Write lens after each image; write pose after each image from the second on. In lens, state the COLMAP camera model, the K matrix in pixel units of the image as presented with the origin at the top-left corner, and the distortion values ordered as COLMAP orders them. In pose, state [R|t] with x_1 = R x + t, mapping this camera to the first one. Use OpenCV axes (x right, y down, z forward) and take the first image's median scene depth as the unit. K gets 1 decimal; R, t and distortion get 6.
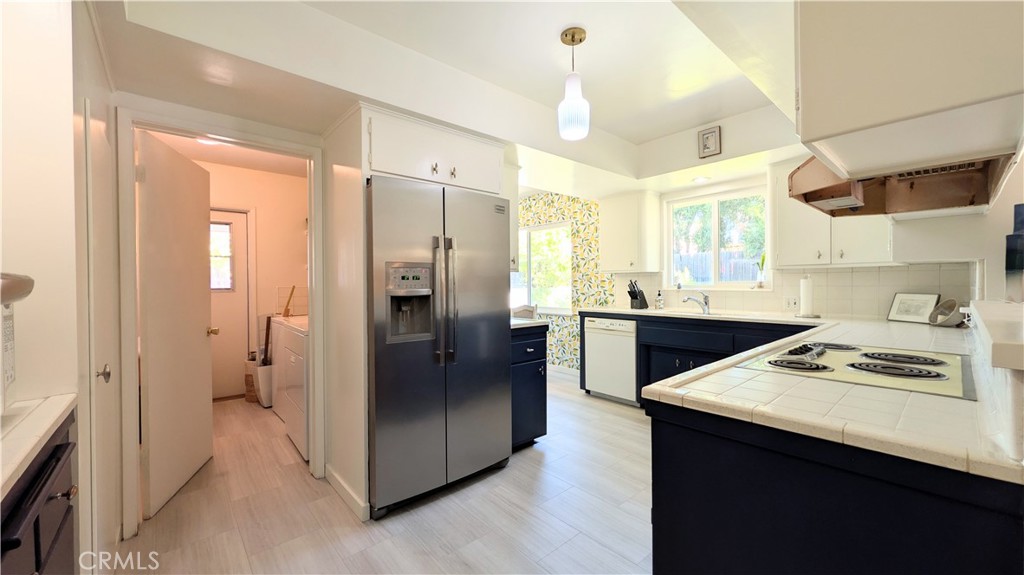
lens RADIAL K [[391.2, 0, 510.8], [0, 391.2, 287.7], [0, 0, 1]] dist [0.002155, 0.000376]
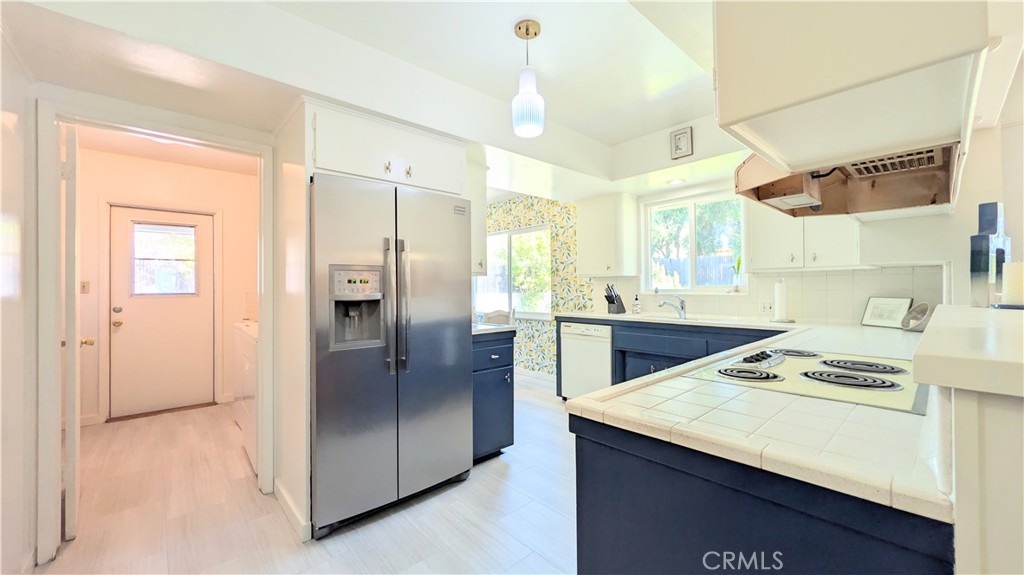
lens RADIAL K [[391.2, 0, 509.9], [0, 391.2, 287.4], [0, 0, 1]] dist [0.002155, 0.000376]
pose [[0.999923, -0.000645, 0.012374, 0.091055], [0.000806, 0.999915, -0.013049, 0.002125], [-0.012364, 0.013058, 0.999838, 0.043302]]
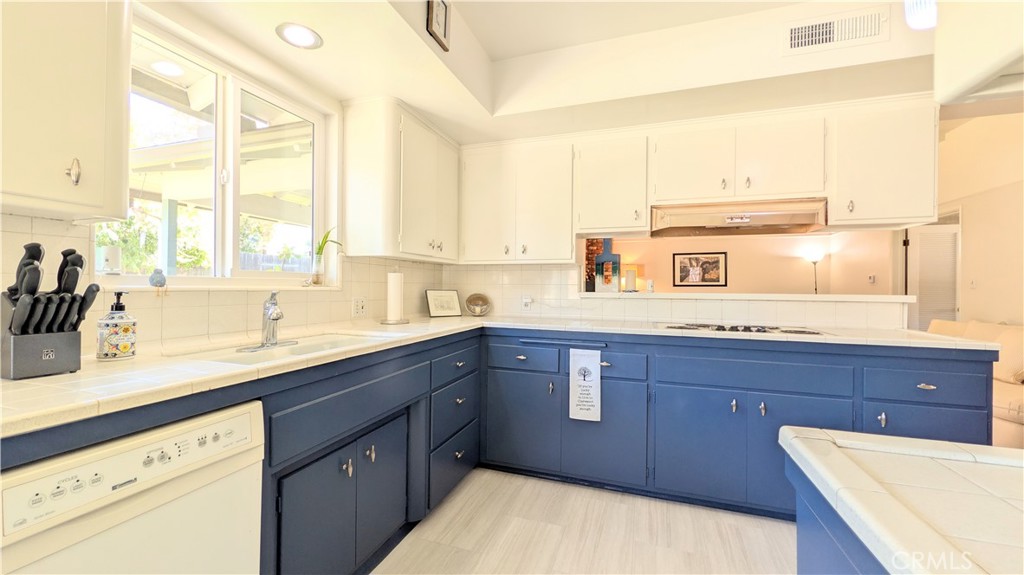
lens RADIAL K [[391.2, 0, 512.1], [0, 391.2, 286.9], [0, 0, 1]] dist [0.002155, 0.000376]
pose [[-0.495579, 0.003363, 0.868556, -0.013859], [0.004538, 0.999989, -0.001283, 0.009257], [-0.868551, 0.003306, -0.495589, 1.609642]]
